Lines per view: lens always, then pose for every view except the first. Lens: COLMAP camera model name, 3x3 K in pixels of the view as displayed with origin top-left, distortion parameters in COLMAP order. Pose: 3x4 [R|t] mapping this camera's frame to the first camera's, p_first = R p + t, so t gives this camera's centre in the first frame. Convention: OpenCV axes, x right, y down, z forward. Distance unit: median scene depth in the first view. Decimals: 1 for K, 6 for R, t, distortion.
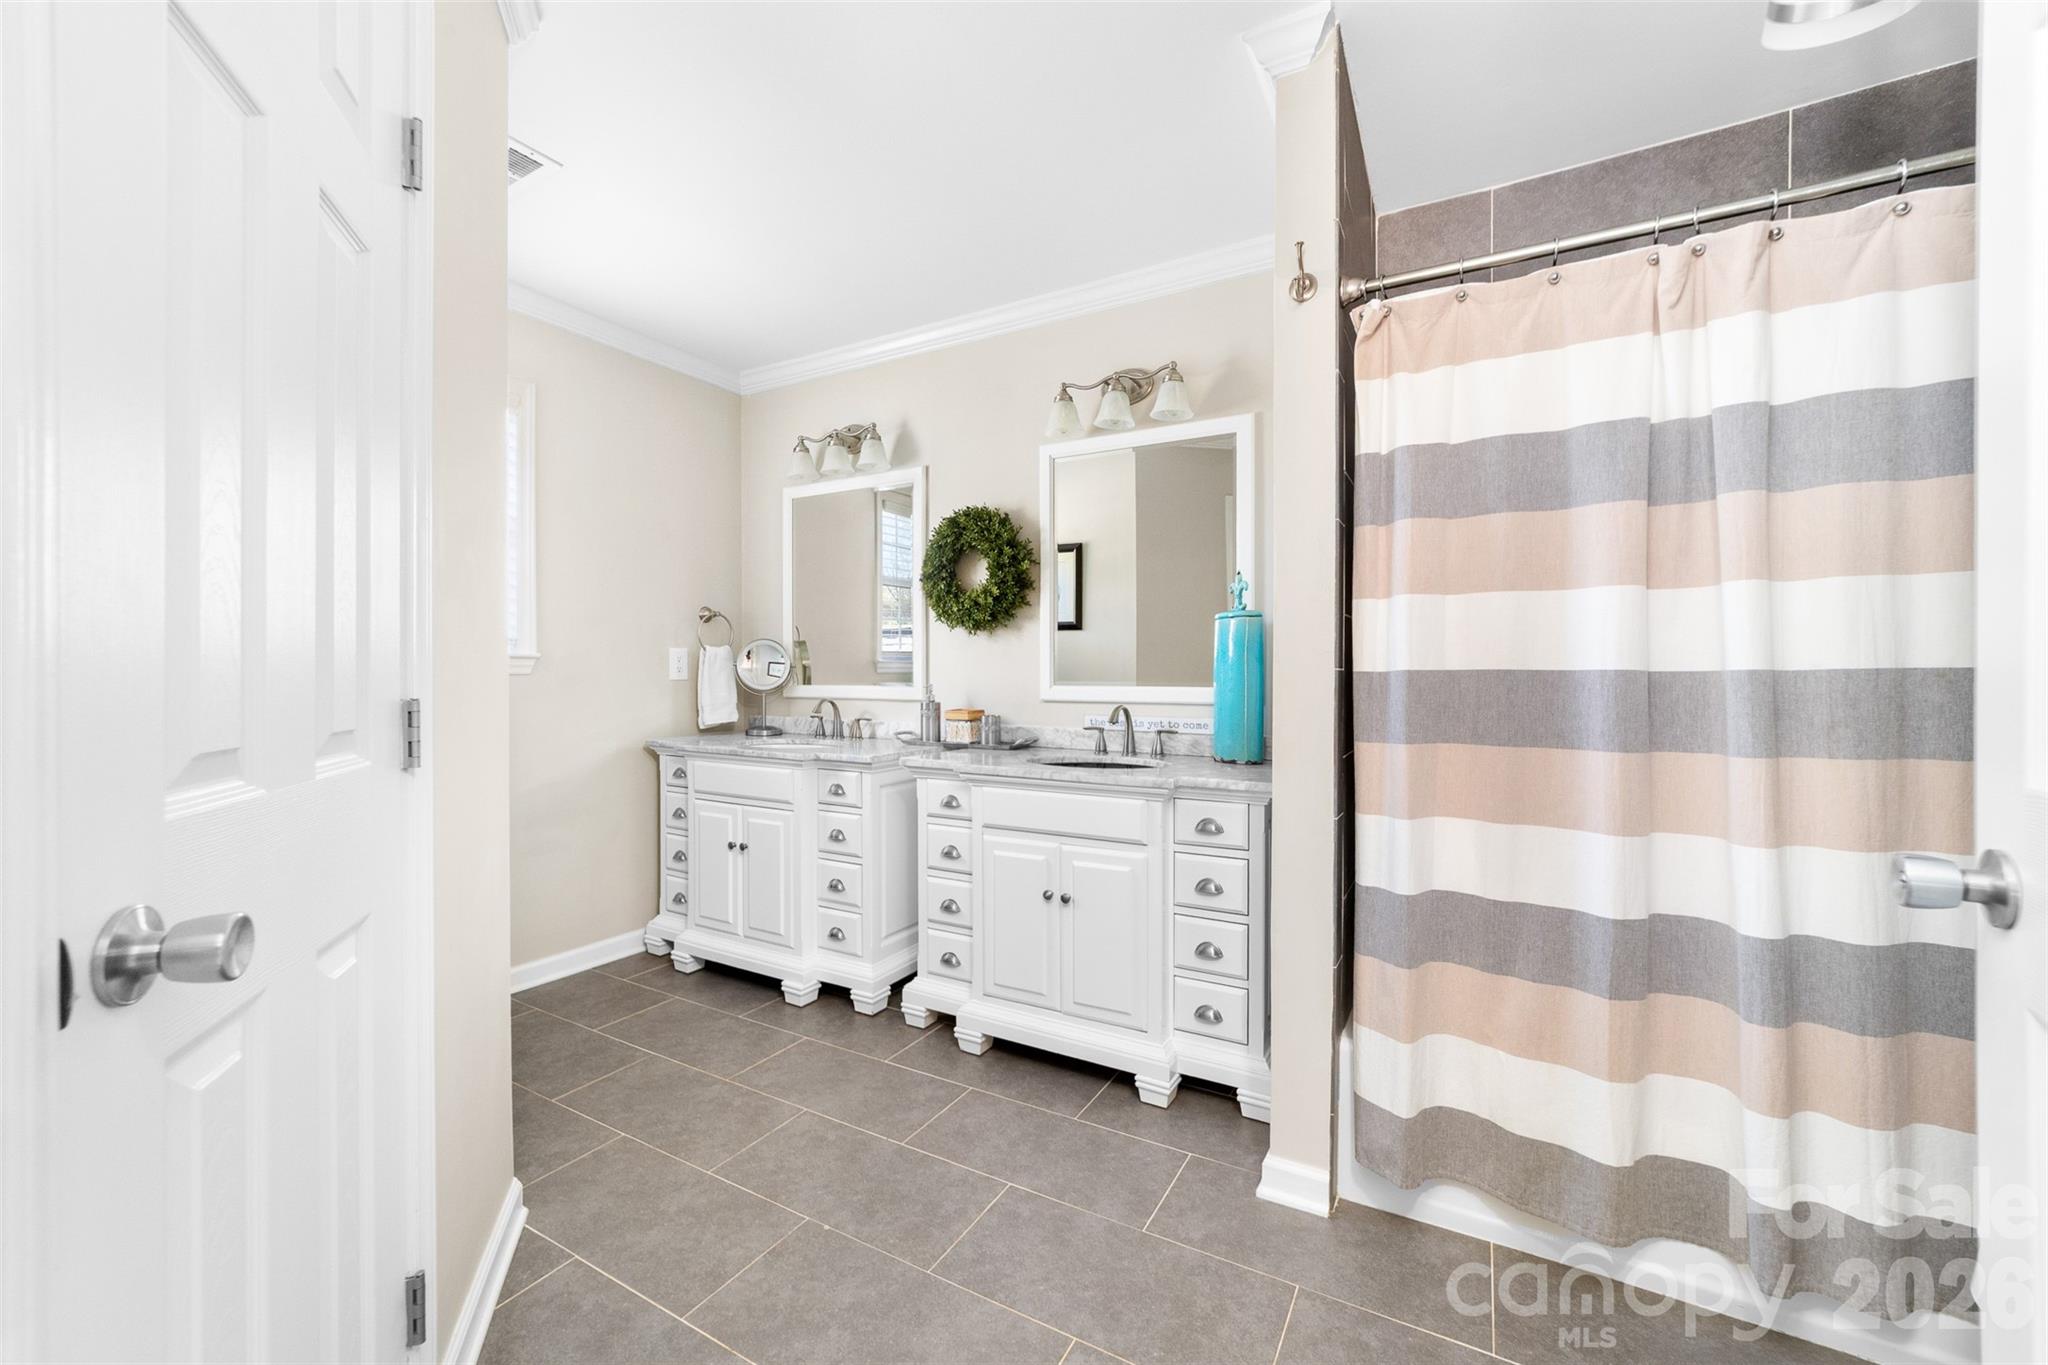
lens RADIAL K [[821.0, 0, 1022.2], [0, 821.0, 671.6], [0, 0, 1]] dist [-0.001361, 0.000057]
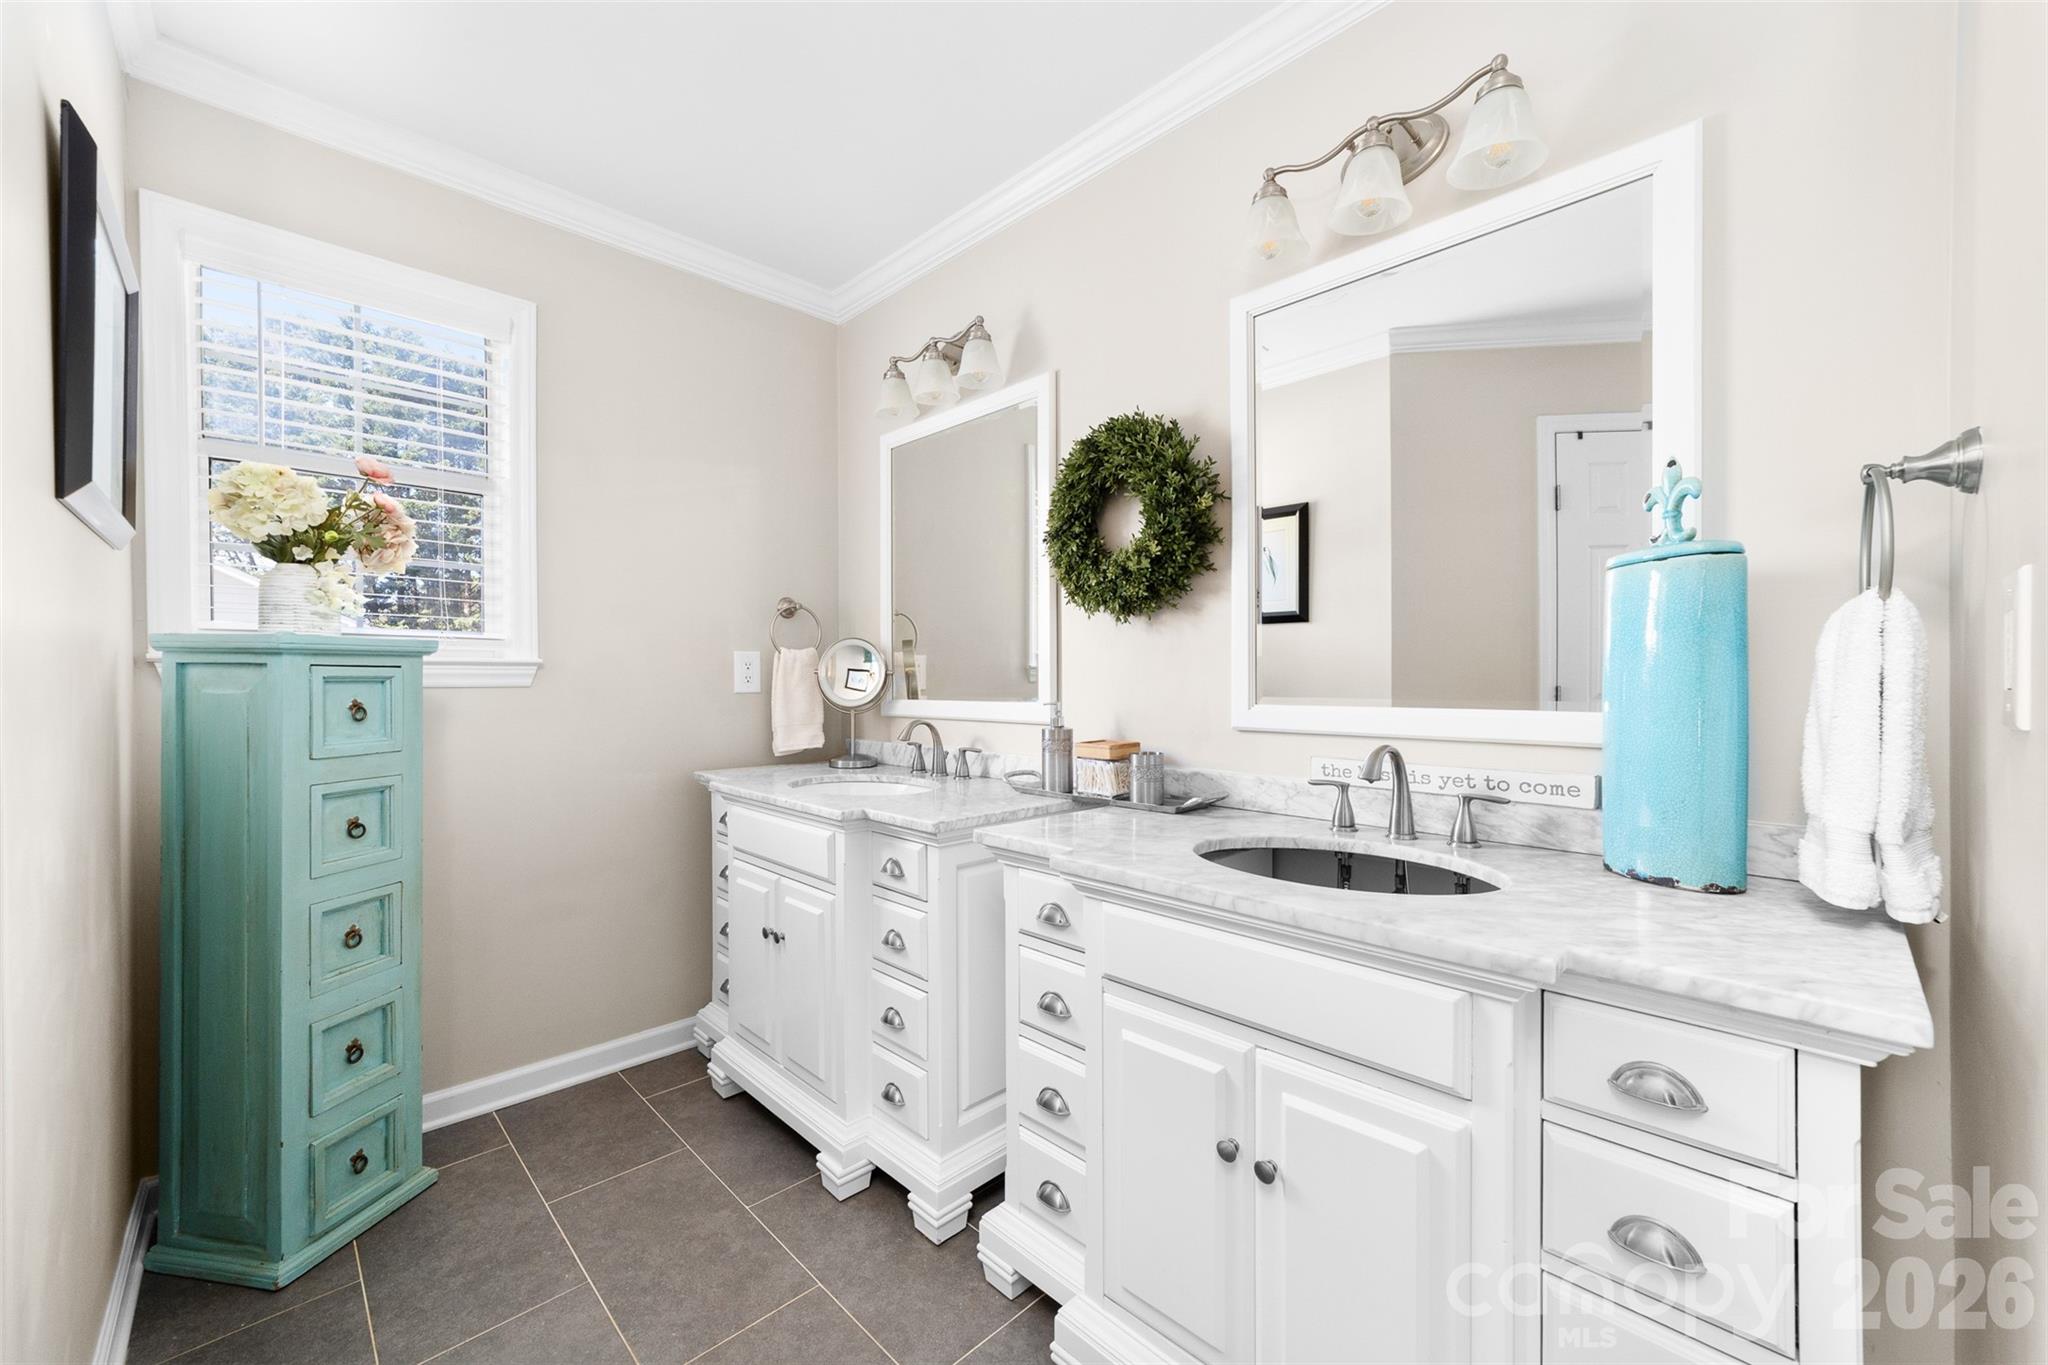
lens RADIAL K [[767.2, 0, 1015.1], [0, 767.2, 683.2], [0, 0, 1]] dist [-0.009213, 0.000085]
pose [[0.956736, -0.001451, -0.290955, 0.033269], [0.002305, 0.999994, 0.002593, 0.000110], [0.290950, -0.003151, 0.956733, 0.423734]]
